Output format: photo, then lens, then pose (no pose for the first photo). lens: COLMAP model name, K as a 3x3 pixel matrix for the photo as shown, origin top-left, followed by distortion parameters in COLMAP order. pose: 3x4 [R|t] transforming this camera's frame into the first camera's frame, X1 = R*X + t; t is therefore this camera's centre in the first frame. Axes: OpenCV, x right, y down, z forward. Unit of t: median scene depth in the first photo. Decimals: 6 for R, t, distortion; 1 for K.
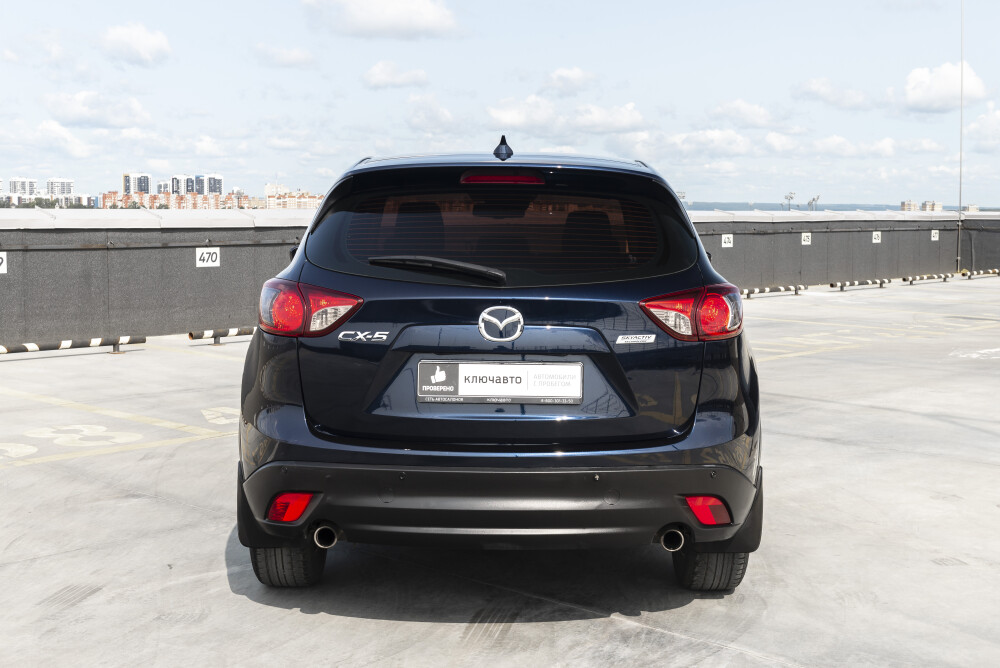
lens RADIAL K [[1338.1, 0, 504.7], [0, 1338.1, 338.7], [0, 0, 1]] dist [-0.032099, 0.000000]
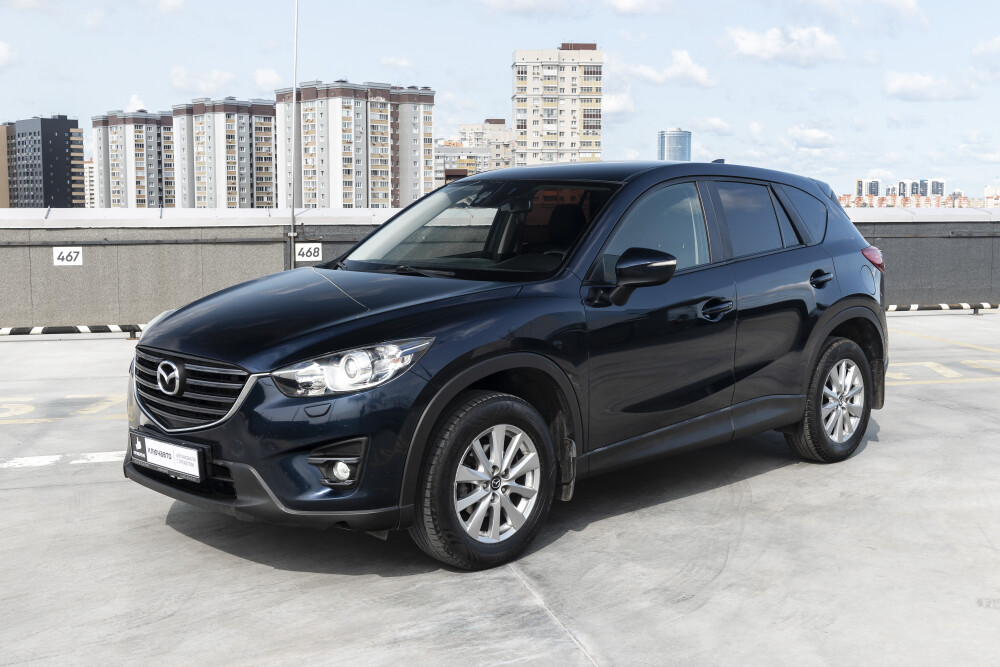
lens RADIAL K [[1098.2, 0, 494.0], [0, 1098.2, 330.8], [0, 0, 1]] dist [0.005187, 0.000000]
pose [[0.840523, 0.050203, -0.539445, 0.512202], [-0.041931, 0.998739, 0.027614, -0.024642], [0.540151, -0.000591, 0.841568, 0.235865]]
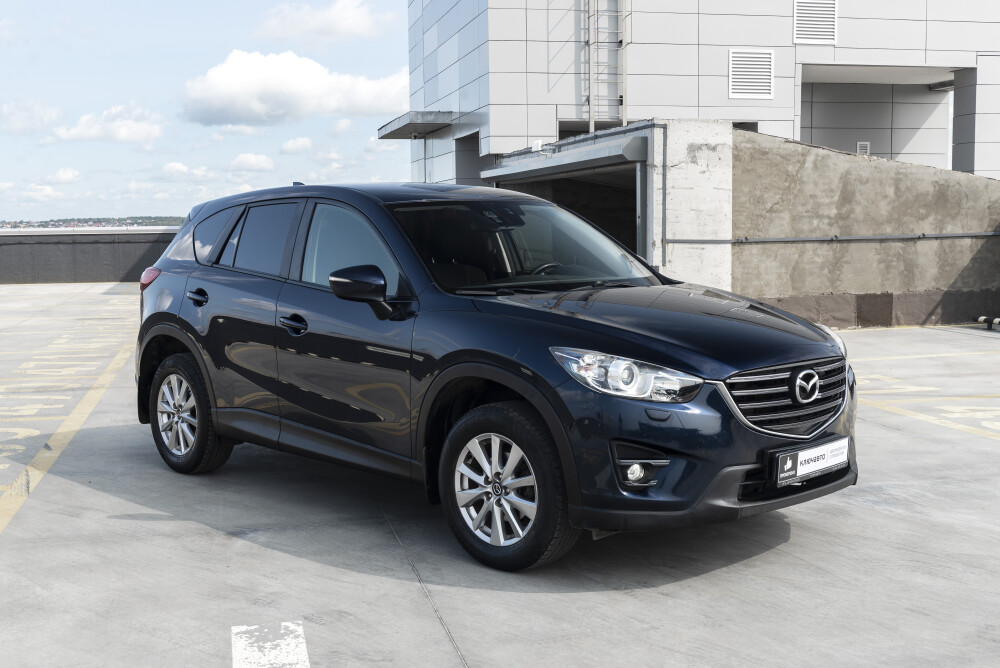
lens RADIAL K [[1171.4, 0, 501.3], [0, 1171.4, 332.3], [0, 0, 1]] dist [-0.018255, 0.000000]
pose [[0.577849, -0.094535, 0.810650, -1.141011], [0.099401, 0.994026, 0.045065, -0.059290], [-0.810068, 0.054538, 0.583794, 0.486700]]
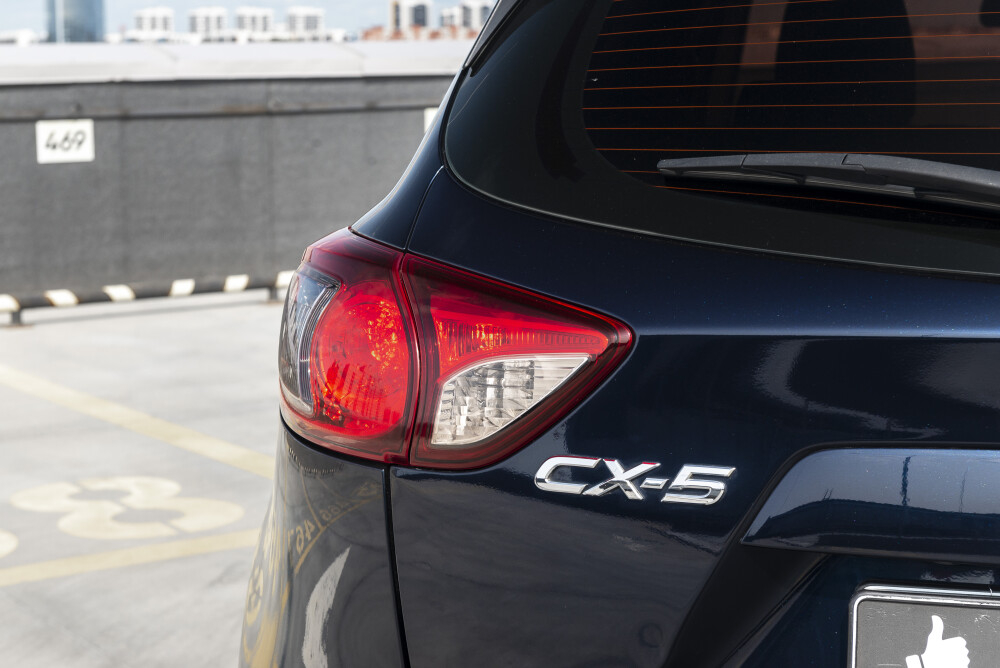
lens RADIAL K [[1938.3, 0, 502.8], [0, 1938.3, 331.5], [0, 0, 1]] dist [-0.035055, 0.000000]
pose [[0.974543, 0.011767, -0.223891, -0.042856], [-0.000612, 0.998758, 0.049829, -0.041883], [0.224199, -0.048423, 0.973340, 0.569264]]
